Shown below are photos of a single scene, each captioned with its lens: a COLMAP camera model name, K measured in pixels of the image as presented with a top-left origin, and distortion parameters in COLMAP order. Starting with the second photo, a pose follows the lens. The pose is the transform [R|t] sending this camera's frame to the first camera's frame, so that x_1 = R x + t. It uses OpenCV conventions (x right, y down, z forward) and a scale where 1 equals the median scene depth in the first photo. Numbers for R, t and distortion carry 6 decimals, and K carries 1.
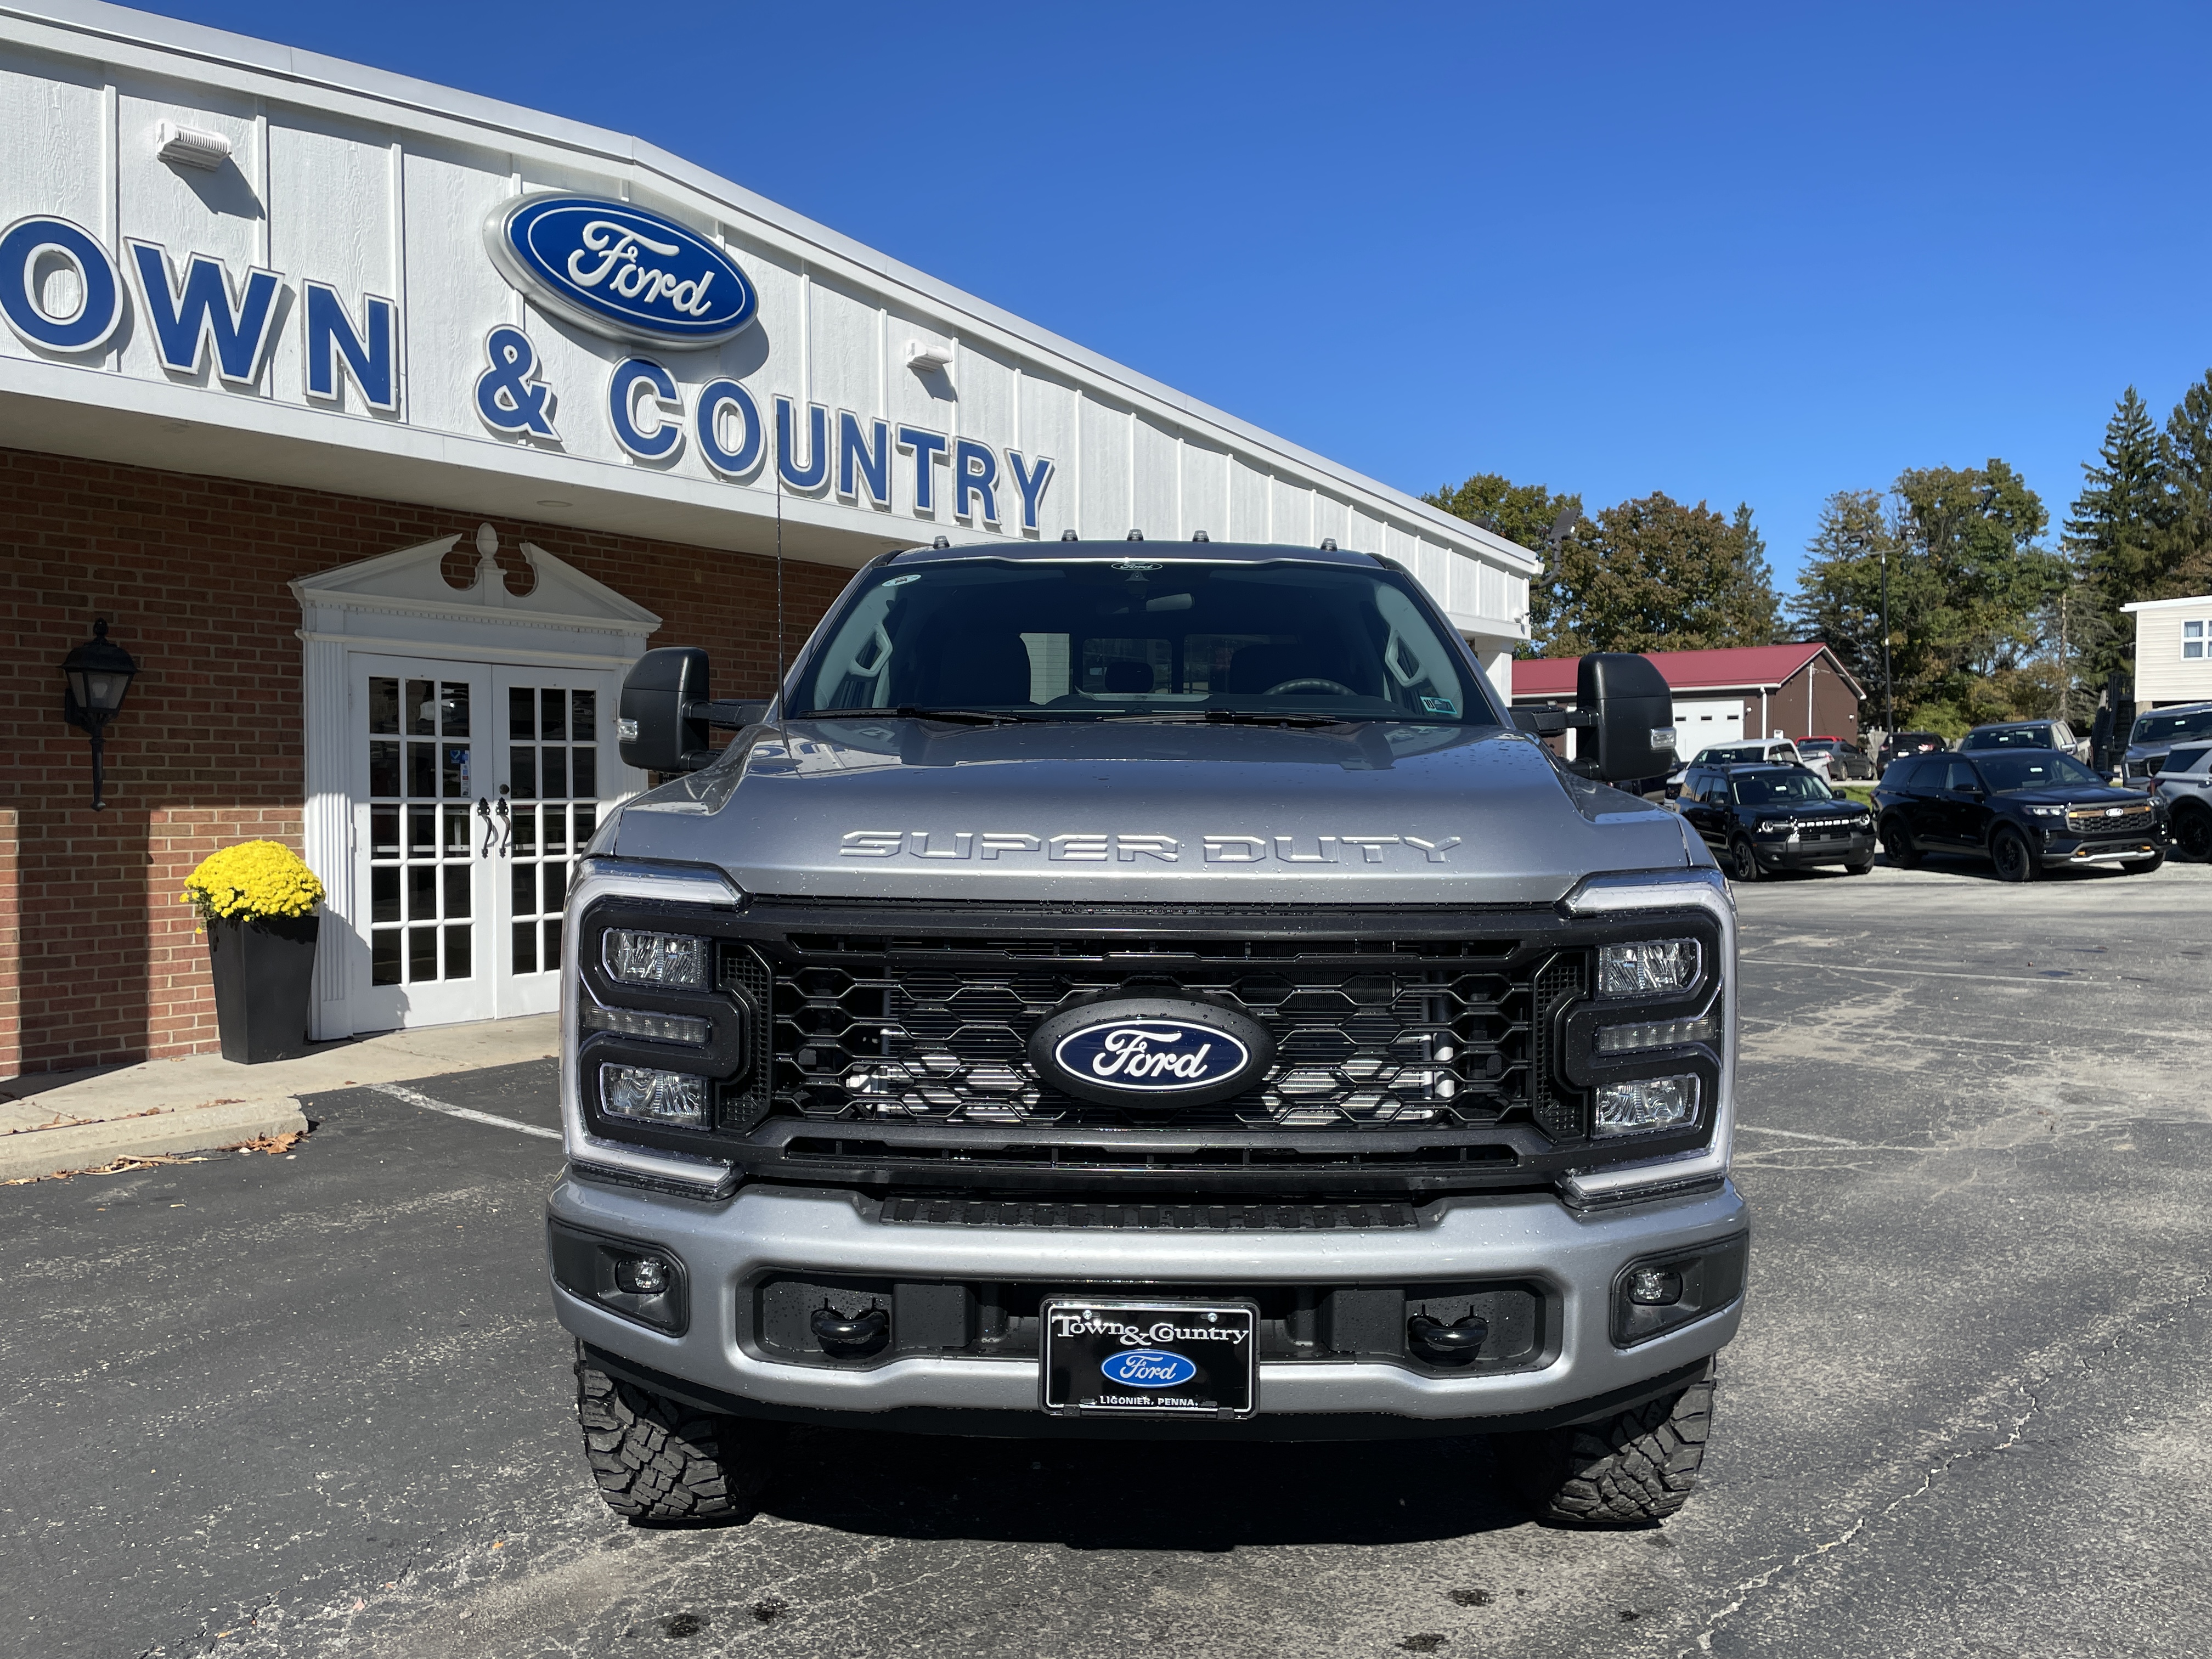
lens RADIAL K [[1662.2, 0, 1106.0], [0, 1662.2, 829.5], [0, 0, 1]] dist [0.104038, -0.131322]
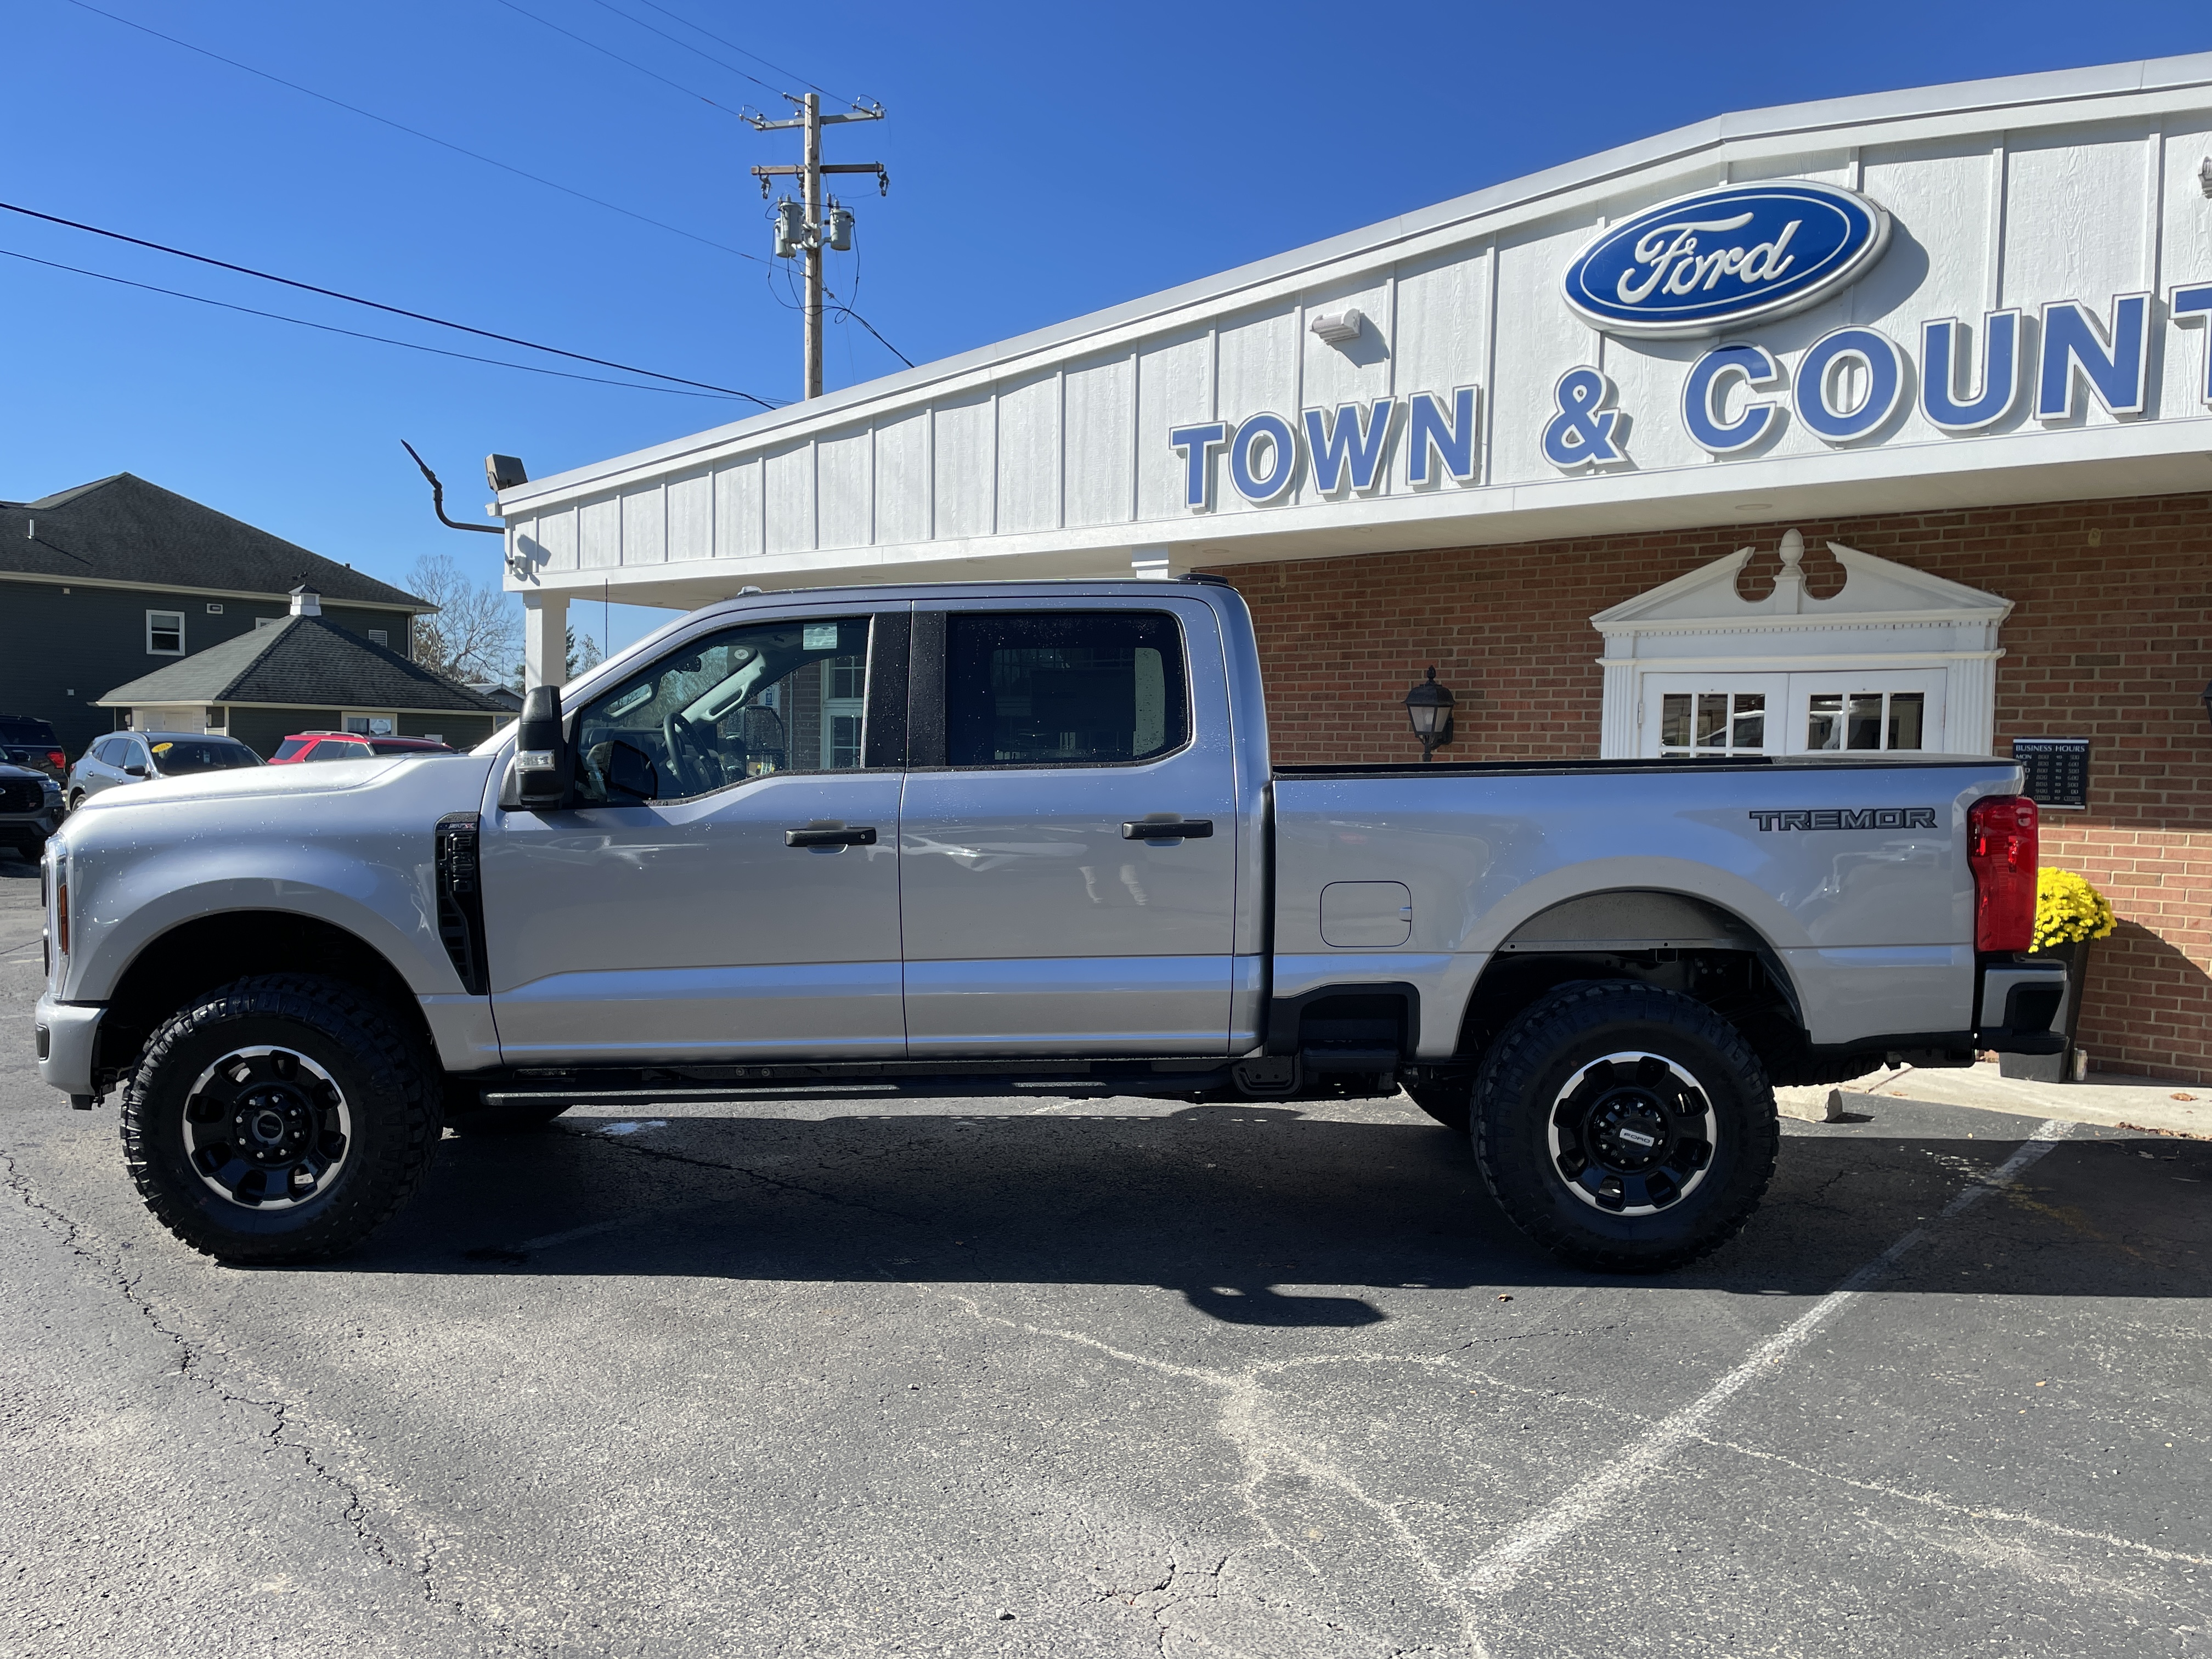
lens RADIAL K [[1658.8, 0, 1112.6], [0, 1658.8, 841.5], [0, 0, 1]] dist [0.110627, -0.139779]
pose [[0.005018, 0.051206, -0.998676, 0.703330], [-0.043443, 0.997756, 0.050940, -0.037313], [0.999043, 0.043130, 0.007232, 0.683631]]
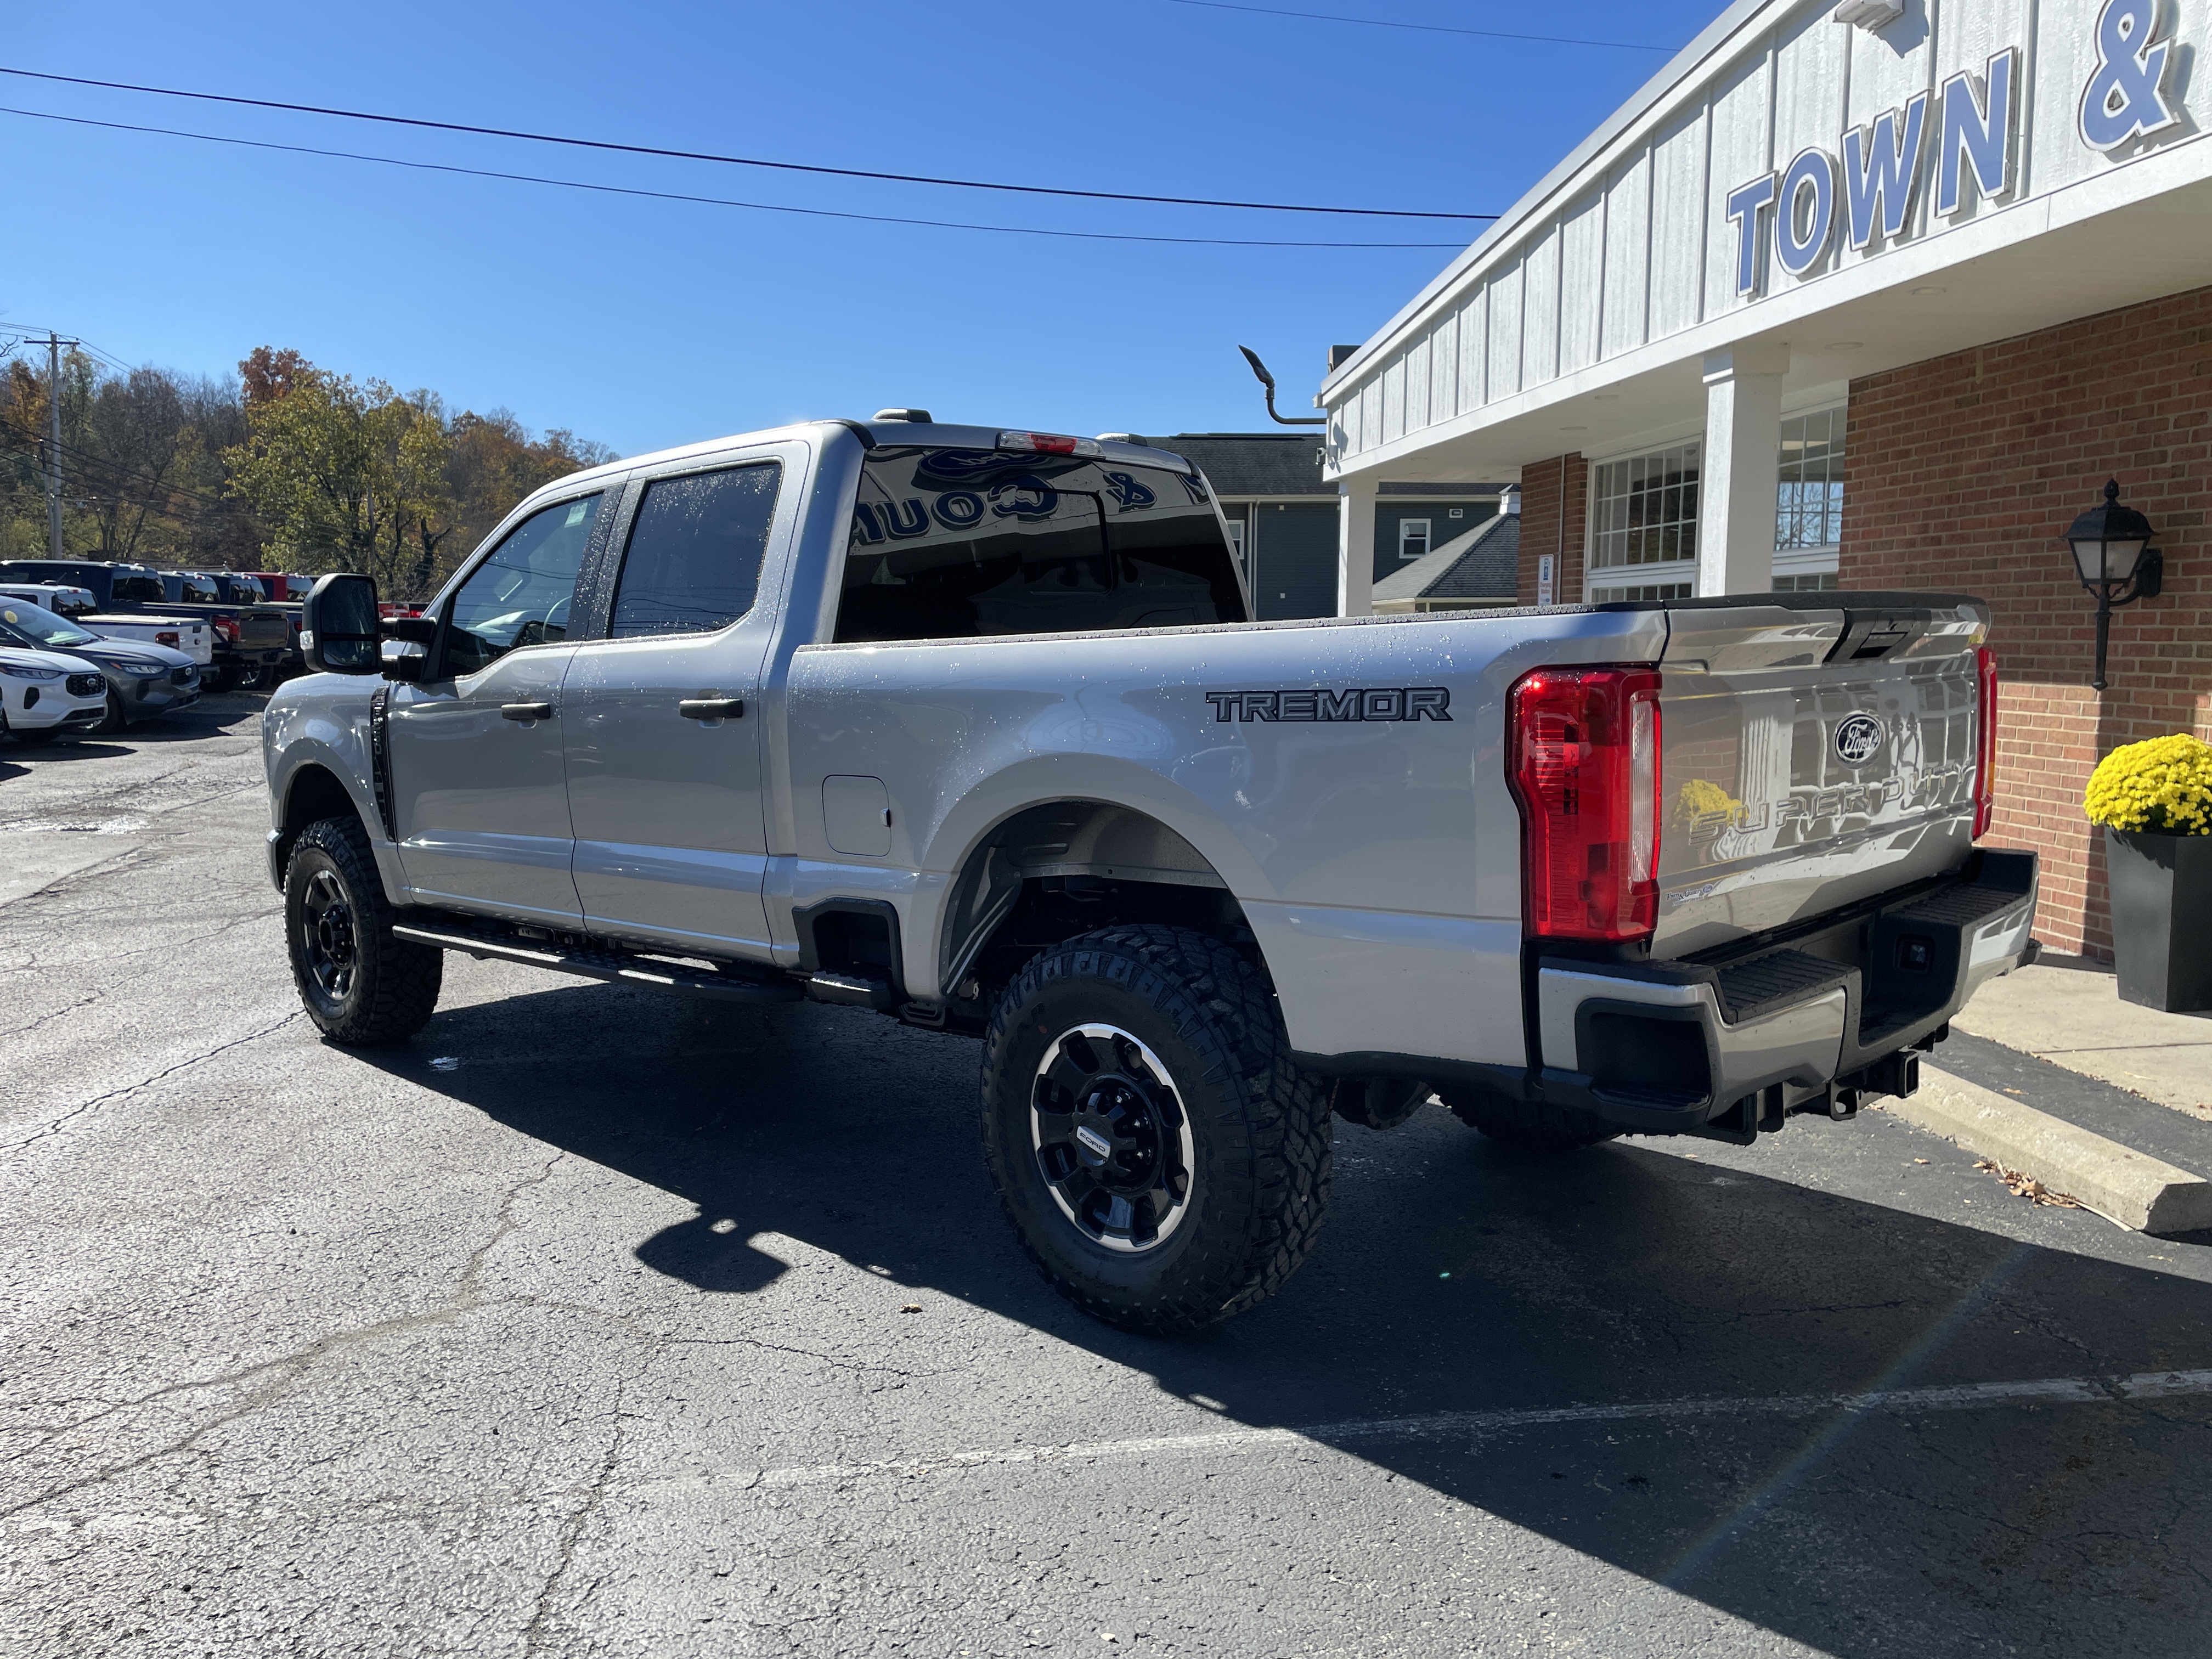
lens RADIAL K [[1662.2, 0, 1106.0], [0, 1662.2, 829.5], [0, 0, 1]] dist [0.104038, -0.131322]
pose [[-0.686270, 0.086311, -0.722208, 0.421980], [-0.016772, 0.990792, 0.134346, -0.047401], [0.727153, 0.104311, -0.678504, 1.153025]]
